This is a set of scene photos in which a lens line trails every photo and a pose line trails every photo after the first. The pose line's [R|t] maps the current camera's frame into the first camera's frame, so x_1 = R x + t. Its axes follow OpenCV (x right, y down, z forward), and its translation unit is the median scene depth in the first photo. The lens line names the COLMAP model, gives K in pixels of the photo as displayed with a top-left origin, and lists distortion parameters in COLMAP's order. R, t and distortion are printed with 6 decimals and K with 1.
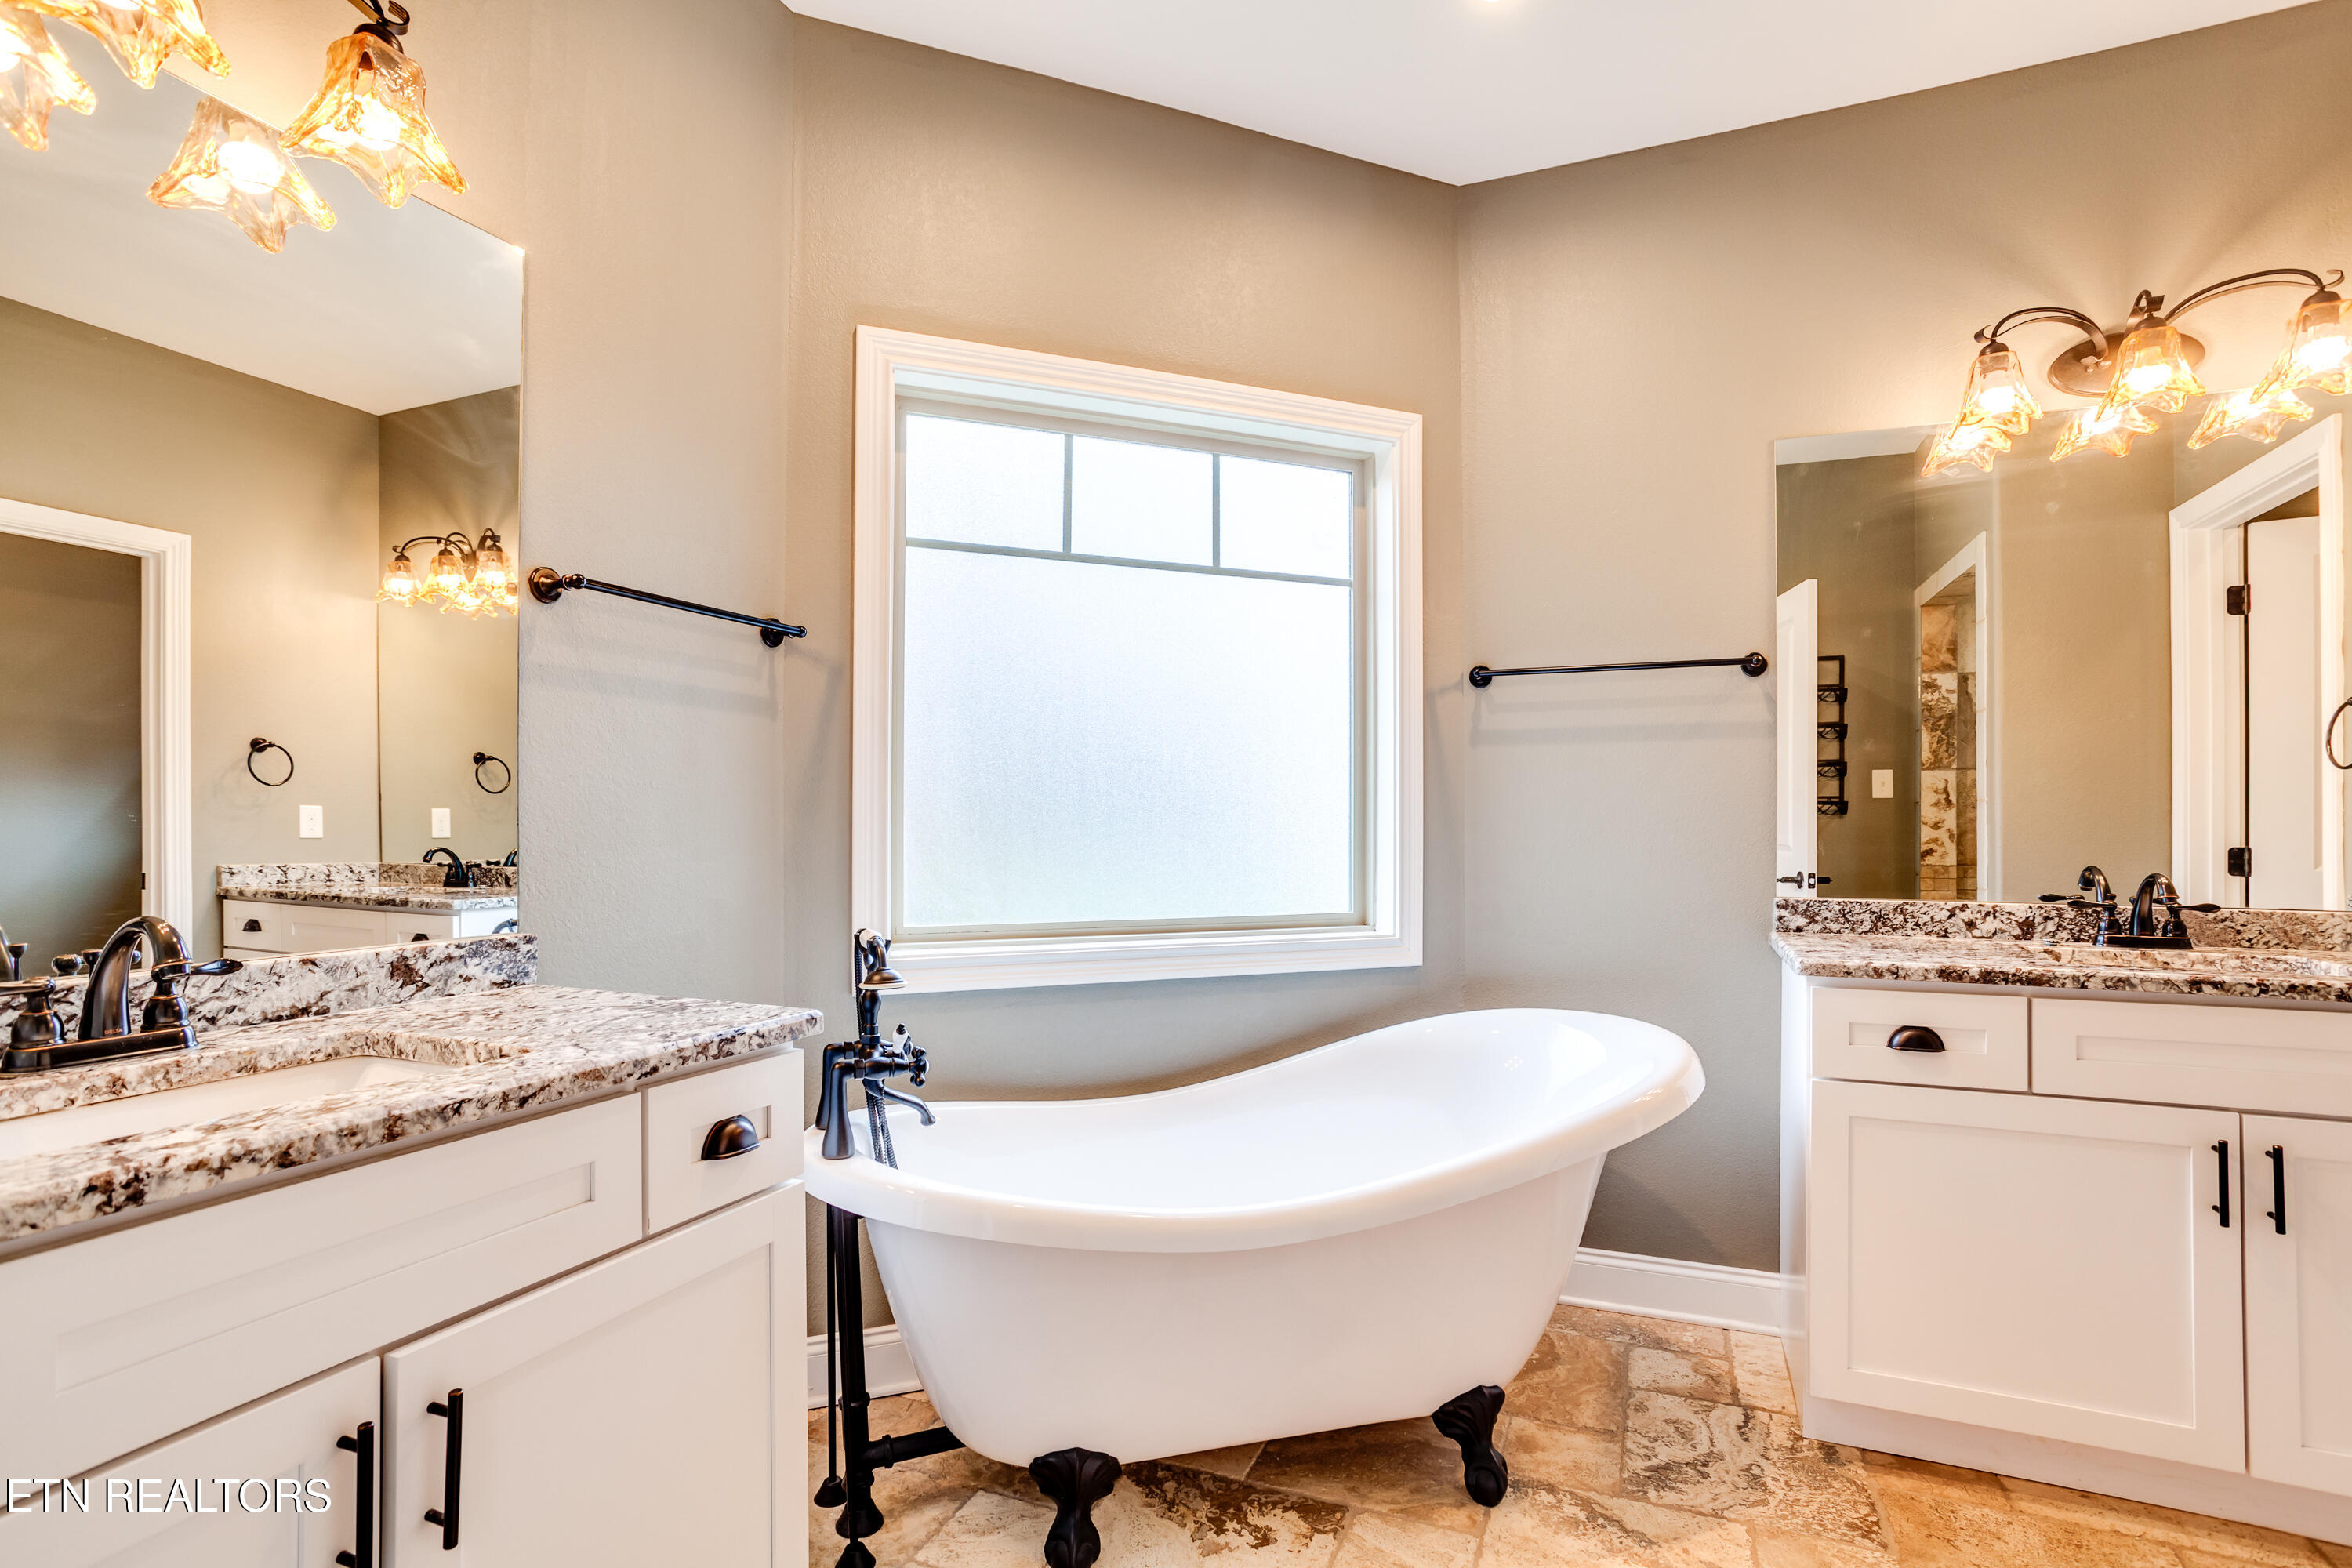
lens RADIAL K [[1146.0, 0, 1164.4], [0, 1146.0, 791.3], [0, 0, 1]] dist [-0.054700, 0.030889]
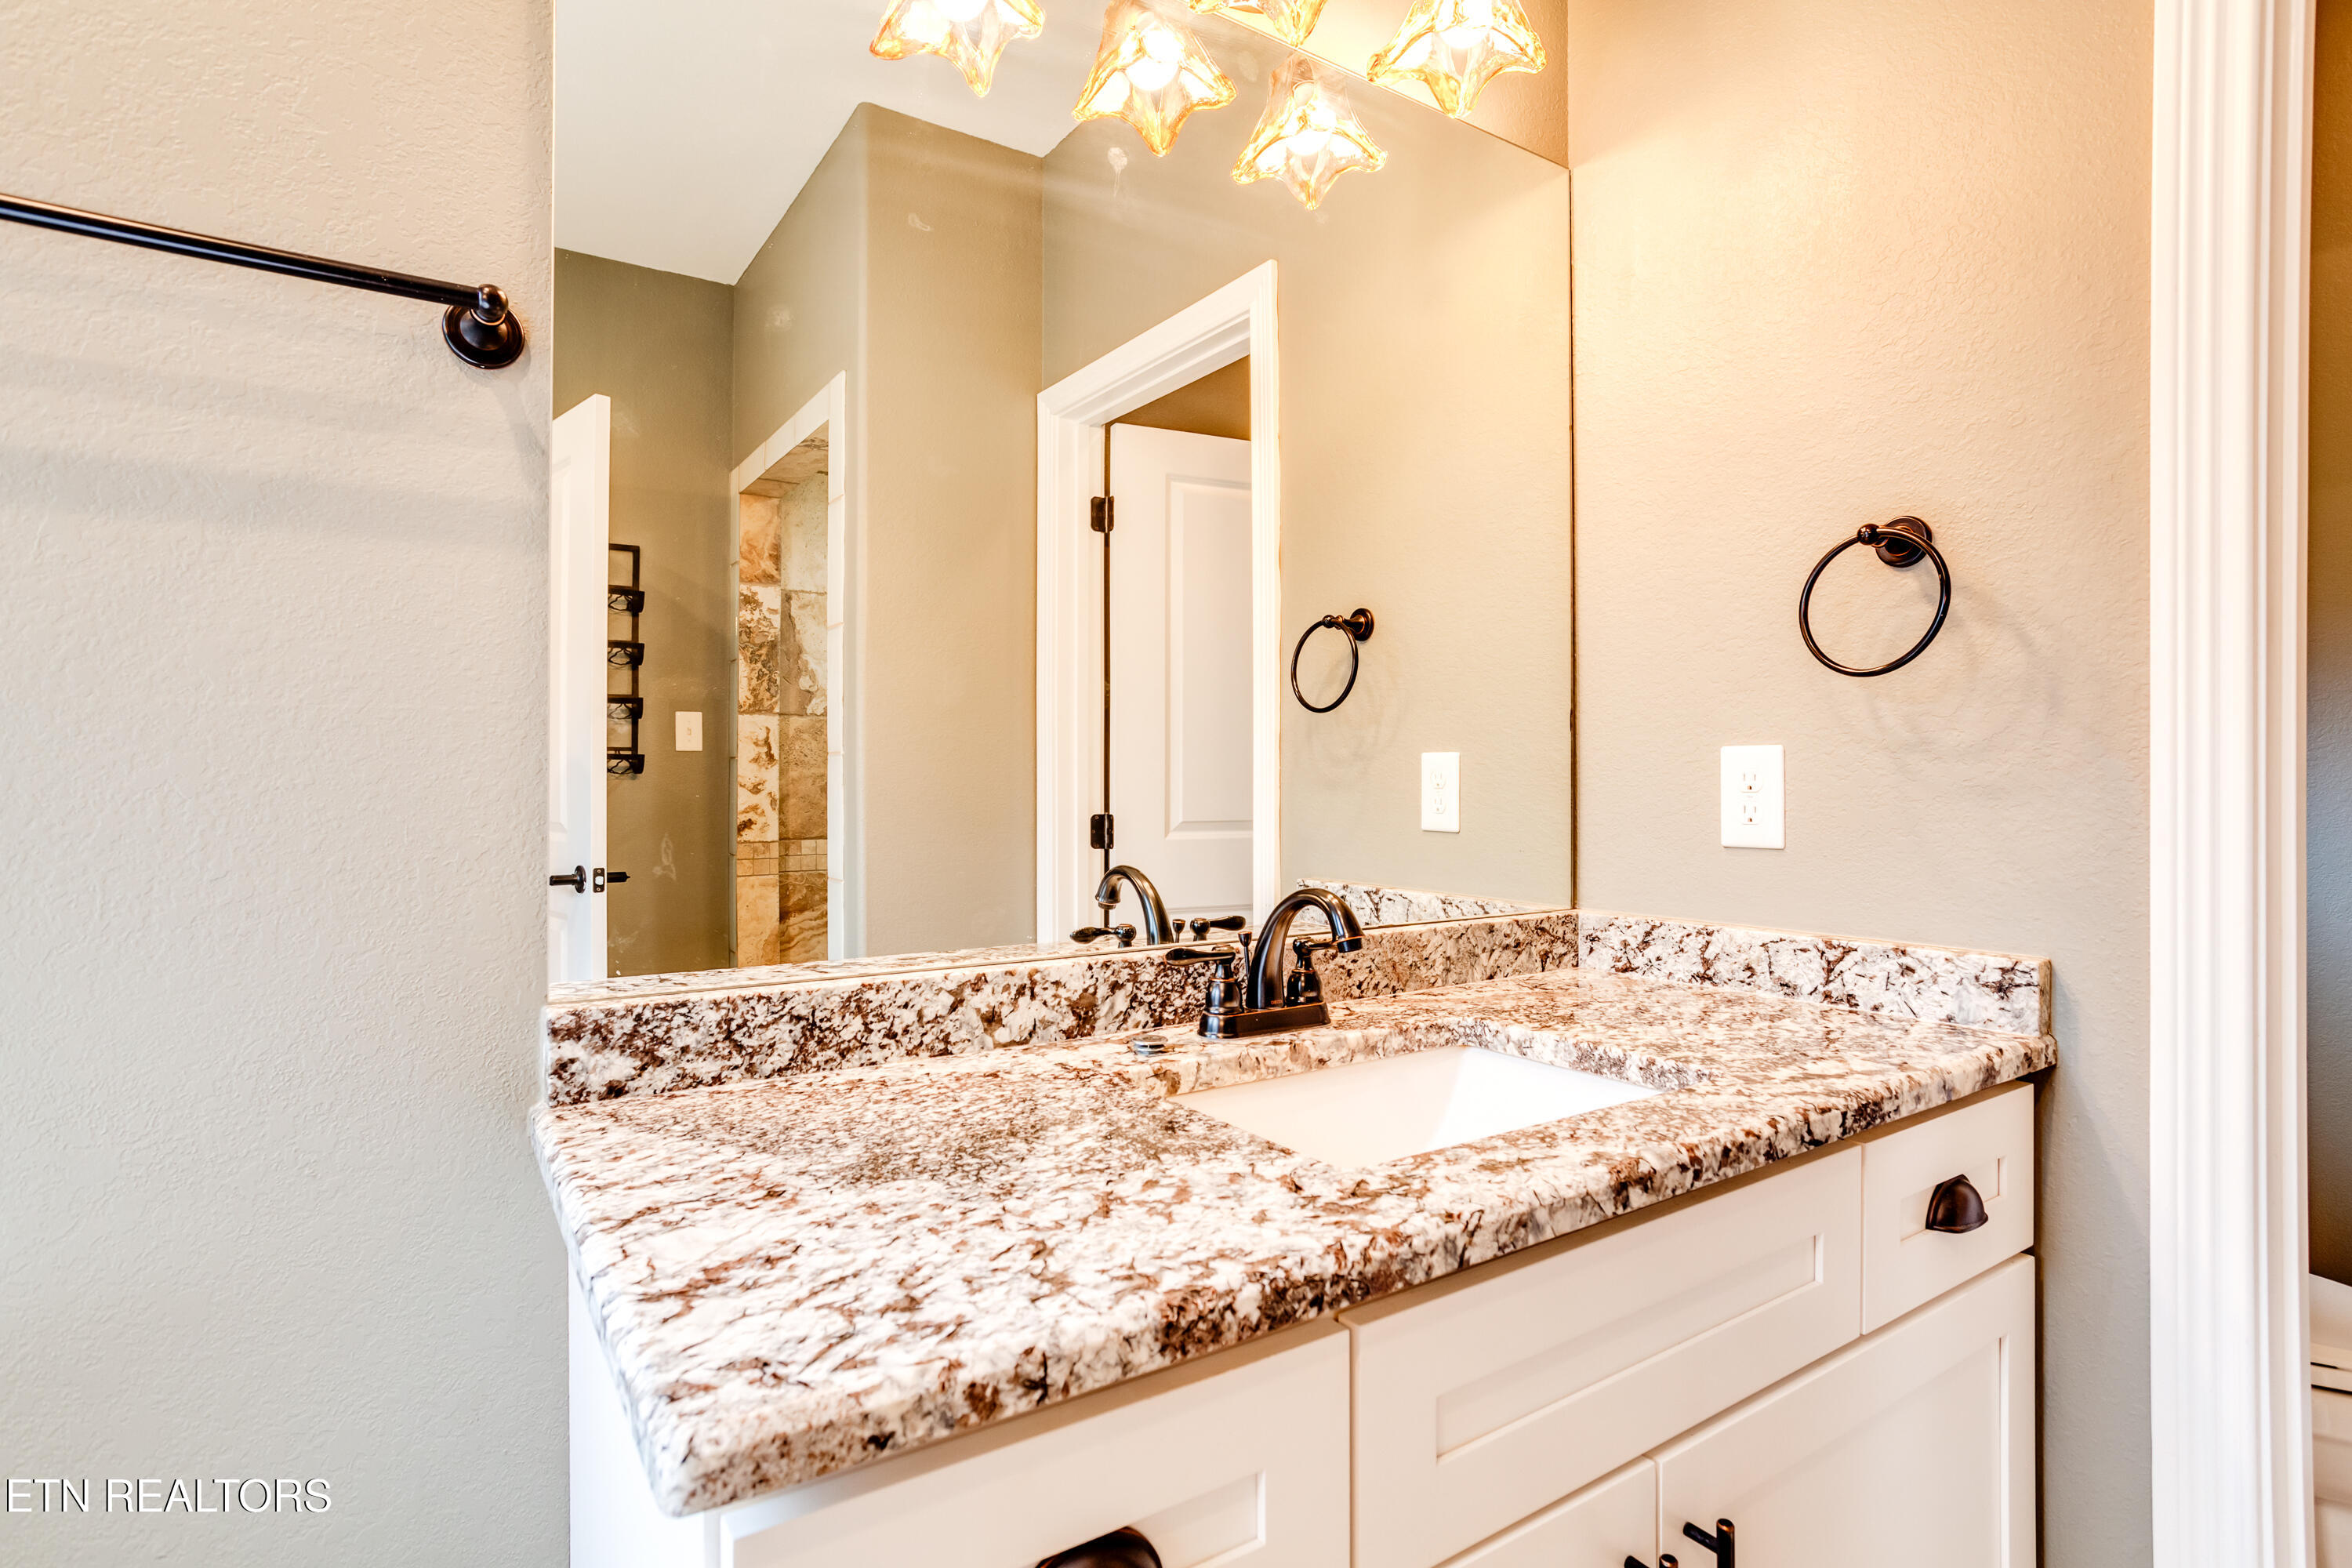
lens RADIAL K [[1146.0, 0, 1164.4], [0, 1146.0, 791.3], [0, 0, 1]] dist [-0.054700, 0.030889]
pose [[0.538306, -0.012737, 0.842653, 0.258397], [-0.016488, 0.999535, 0.025642, 0.011259], [-0.842588, -0.027697, 0.537846, 0.482298]]
